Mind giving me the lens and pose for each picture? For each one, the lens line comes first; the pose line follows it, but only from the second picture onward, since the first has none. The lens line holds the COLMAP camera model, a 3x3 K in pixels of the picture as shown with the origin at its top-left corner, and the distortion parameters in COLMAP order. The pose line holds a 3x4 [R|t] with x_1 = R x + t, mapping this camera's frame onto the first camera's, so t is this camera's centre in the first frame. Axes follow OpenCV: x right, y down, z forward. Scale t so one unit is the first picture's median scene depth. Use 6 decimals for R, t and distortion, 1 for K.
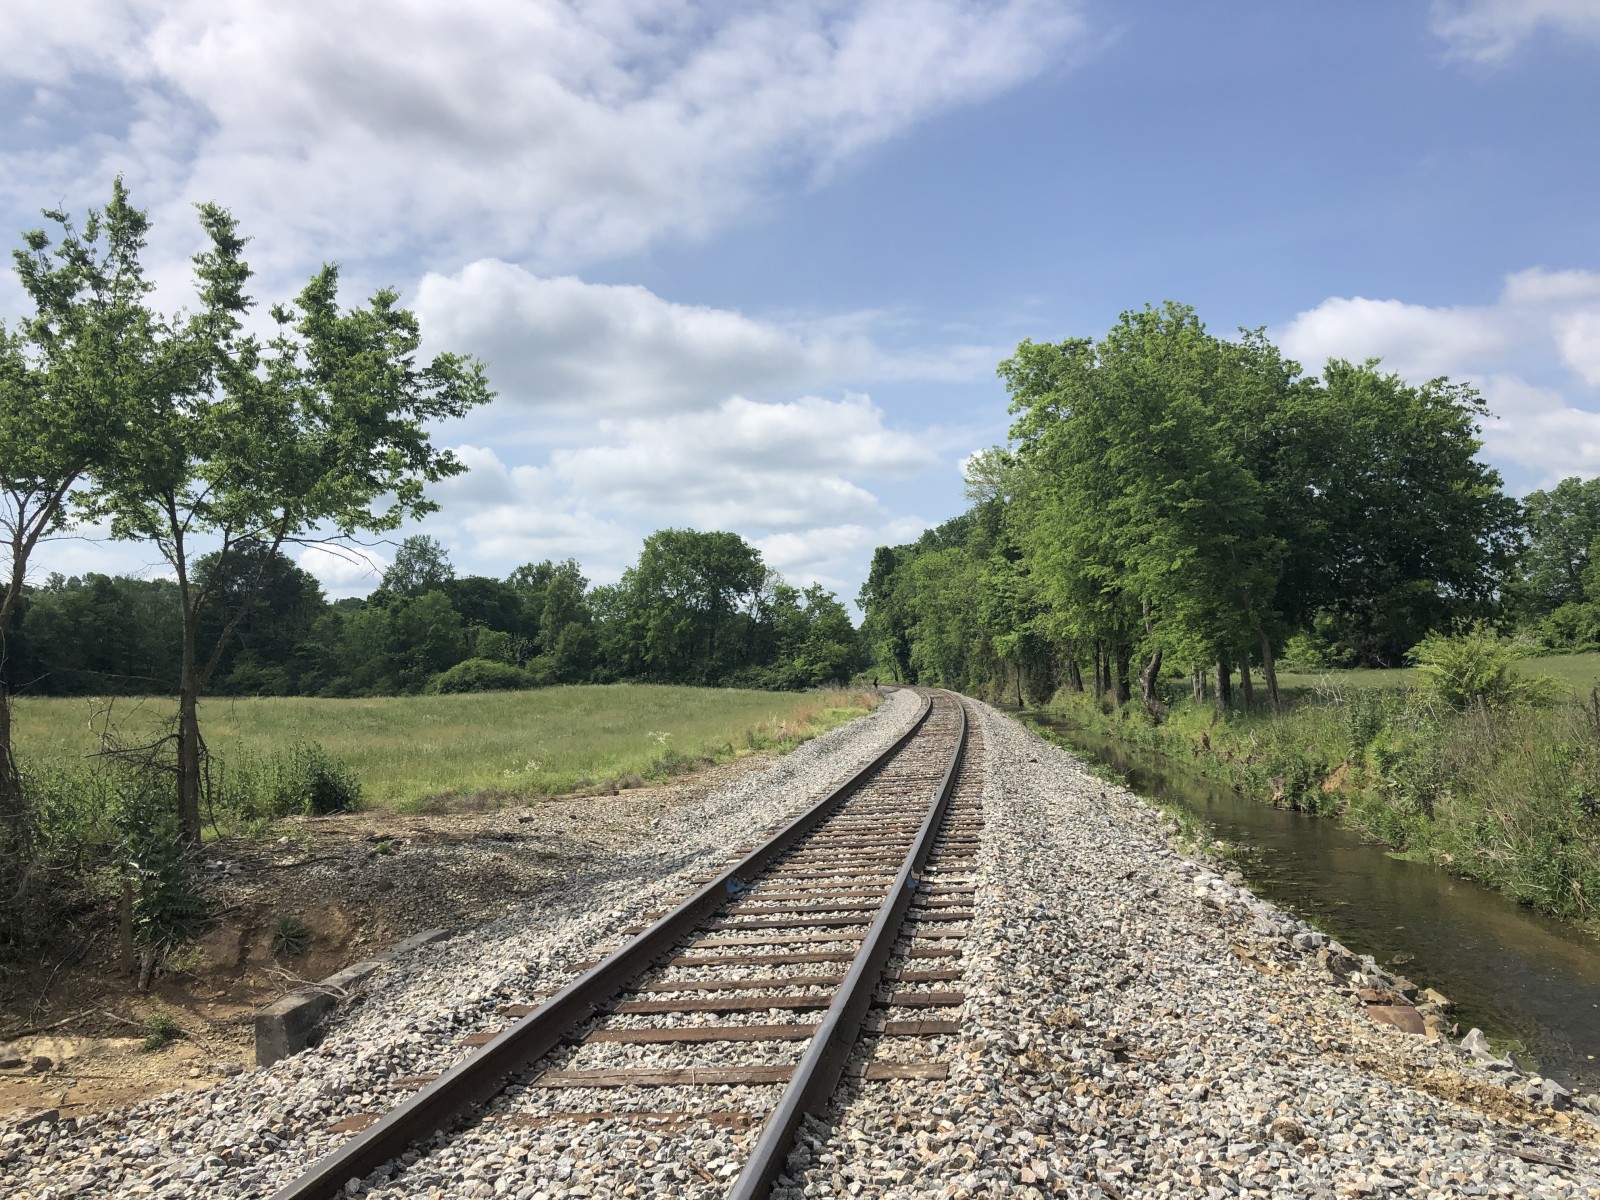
lens RADIAL K [[1293.7, 0, 798.8], [0, 1293.7, 594.0], [0, 0, 1]] dist [0.004169, 0.006758]
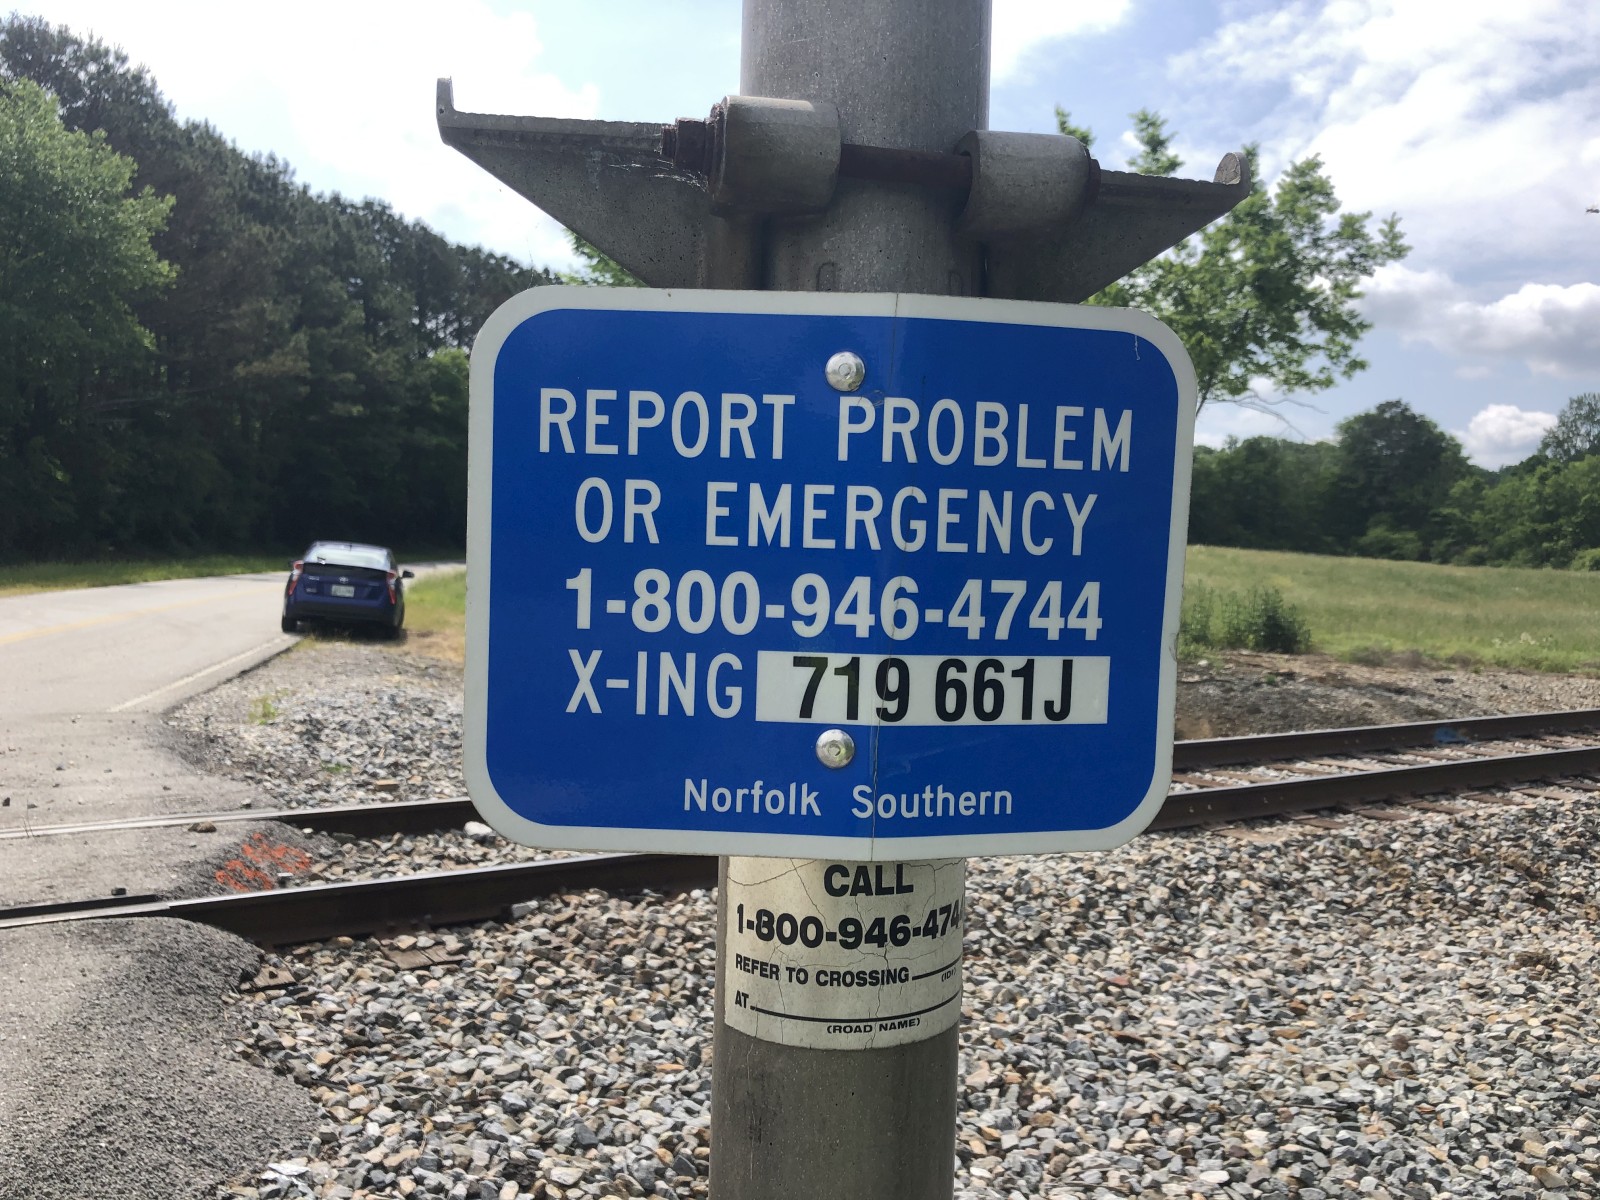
lens RADIAL K [[1293.7, 0, 804.7], [0, 1293.7, 600.3], [0, 0, 1]] dist [0.004169, 0.006758]
pose [[0.659011, 0.098576, -0.745645, 0.185070], [-0.016716, 0.993049, 0.116510, 0.004747], [0.751947, -0.064317, 0.656078, -0.018701]]
